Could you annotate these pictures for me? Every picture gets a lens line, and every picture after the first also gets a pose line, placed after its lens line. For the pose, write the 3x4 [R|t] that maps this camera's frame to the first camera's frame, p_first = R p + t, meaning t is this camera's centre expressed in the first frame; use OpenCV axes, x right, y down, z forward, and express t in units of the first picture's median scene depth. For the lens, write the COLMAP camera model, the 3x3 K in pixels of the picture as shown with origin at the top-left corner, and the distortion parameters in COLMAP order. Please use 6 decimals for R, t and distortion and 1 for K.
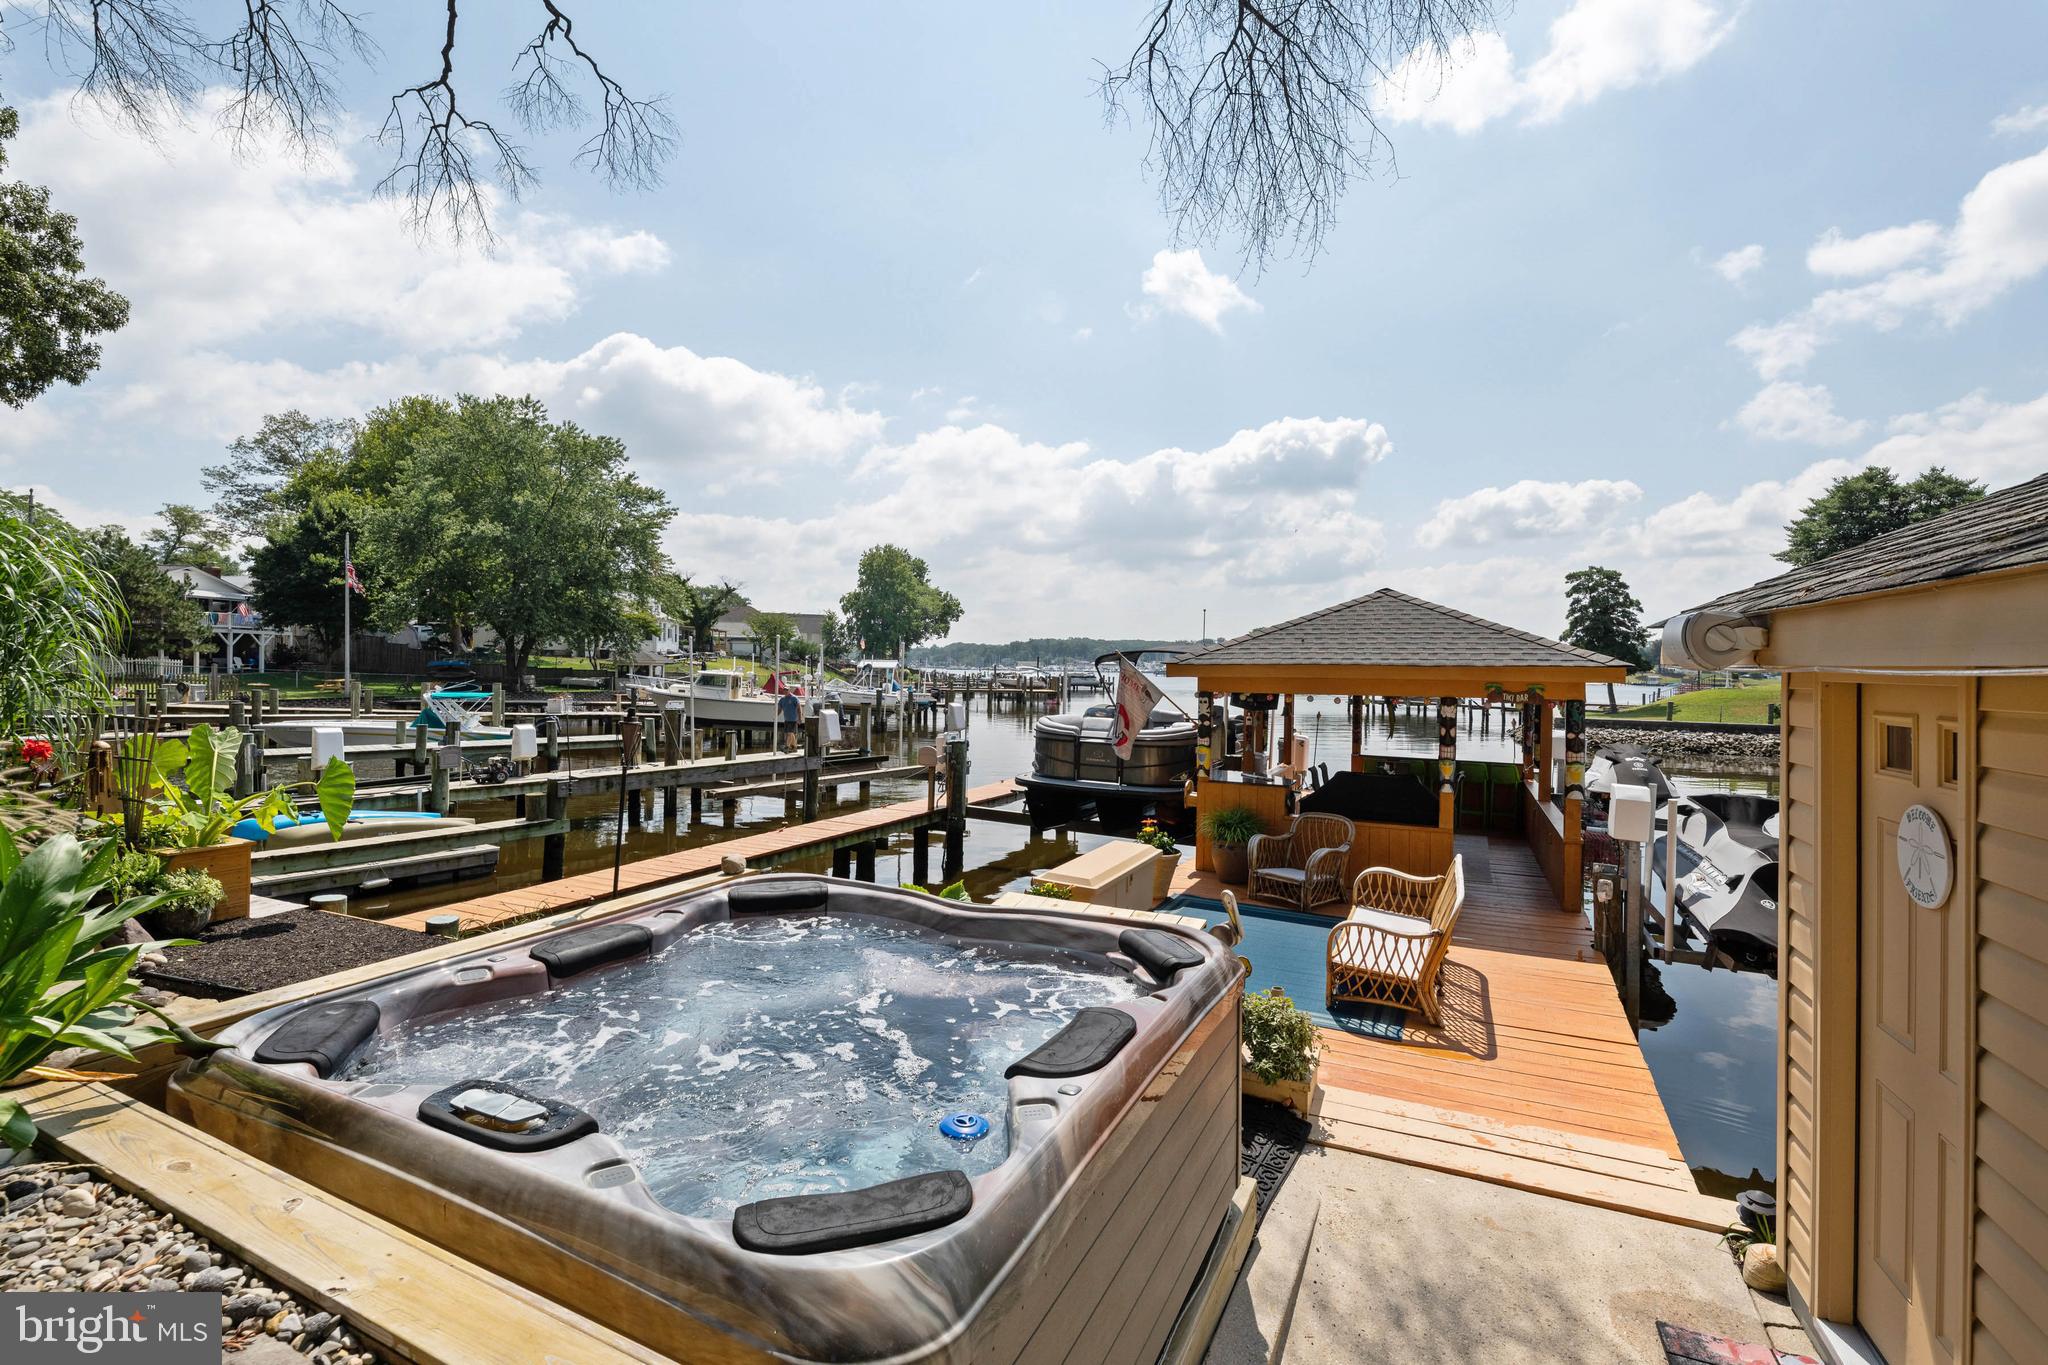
lens RADIAL K [[899.1, 0, 1036.0], [0, 899.1, 664.8], [0, 0, 1]] dist [0.002647, -0.006817]
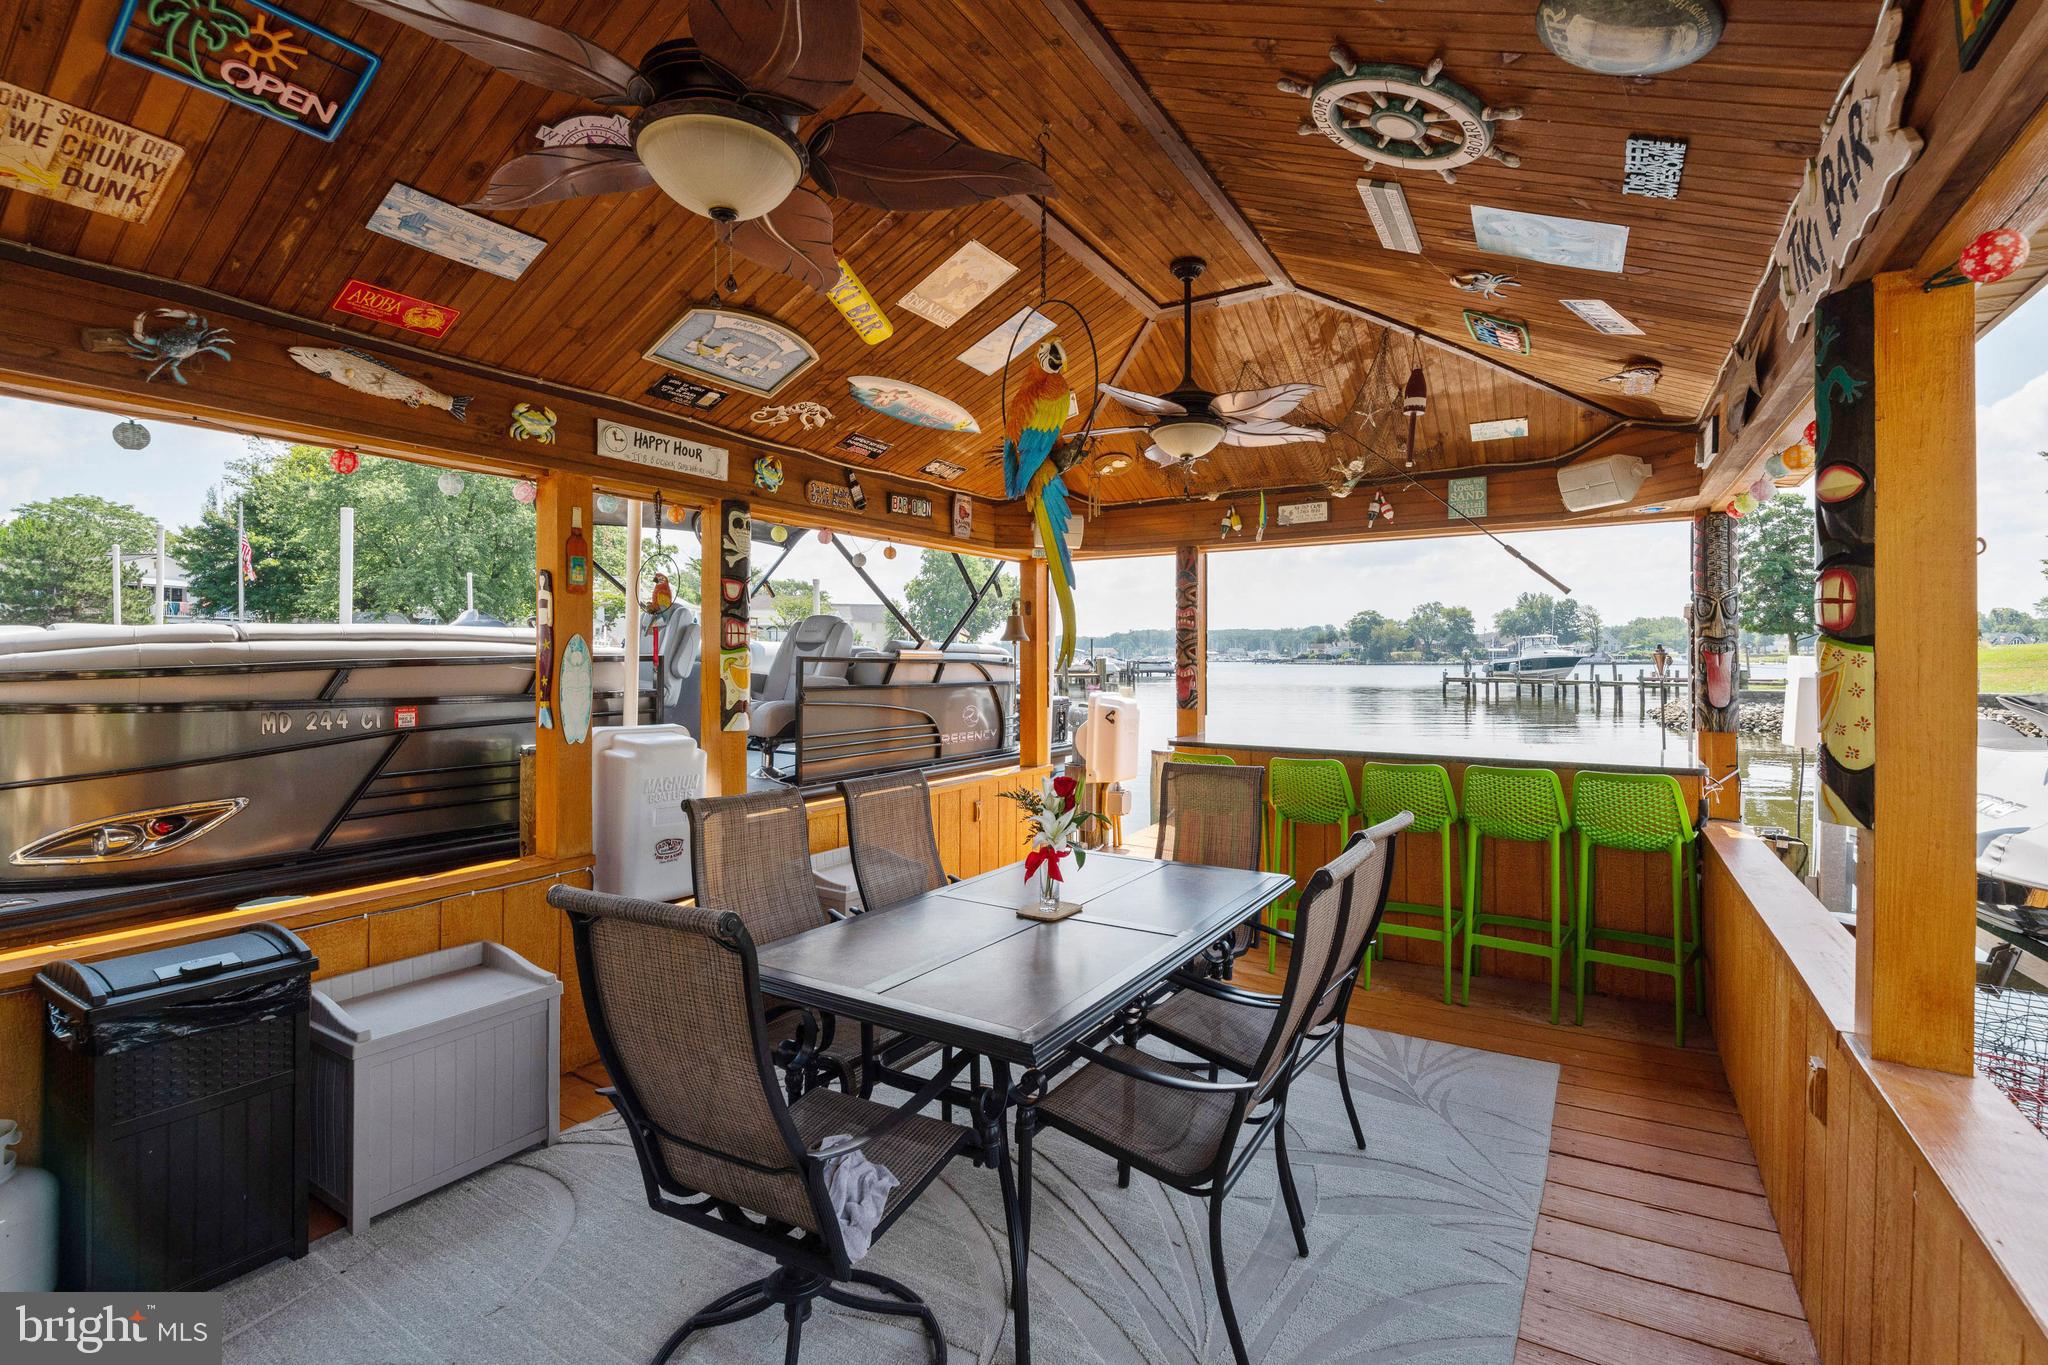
lens RADIAL K [[899.1, 0, 1036.0], [0, 899.1, 664.8], [0, 0, 1]] dist [0.002647, -0.006817]
pose [[0.993333, -0.019328, -0.113645, 0.506307], [0.020362, 0.999761, 0.007942, 0.084975], [0.113464, -0.010203, 0.993490, 0.974183]]
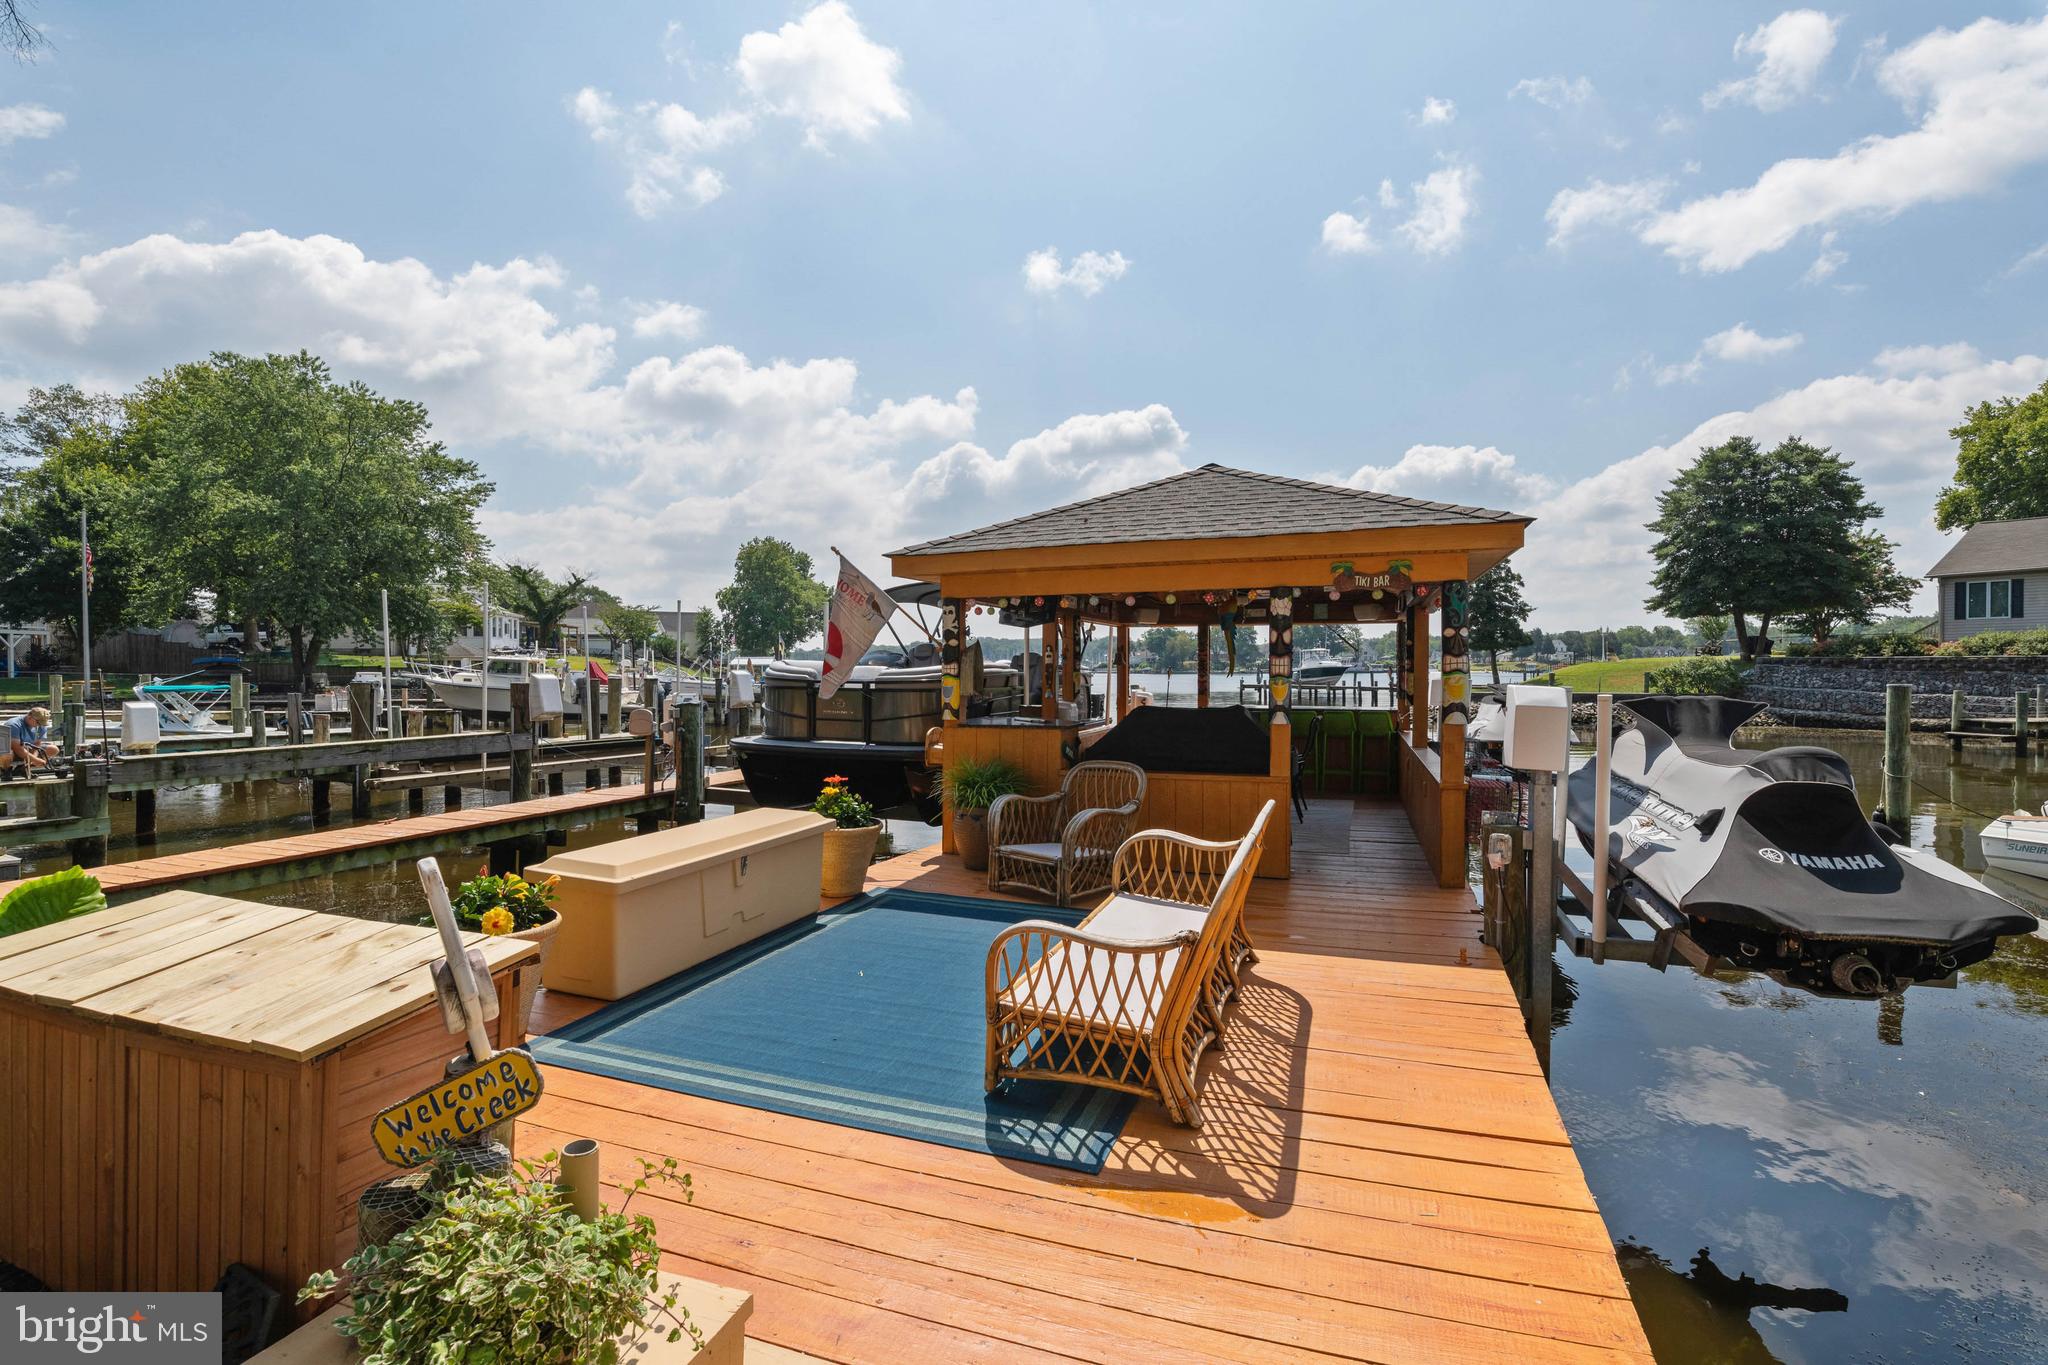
lens RADIAL K [[919.0, 0, 1024.0], [0, 919.0, 682.5], [0, 0, 1]] dist [-0.014622, -0.008134]
pose [[0.995258, -0.022446, 0.094645, 0.148600], [0.020528, 0.999565, 0.021186, 0.068964], [-0.095080, -0.019143, 0.995286, 0.242352]]
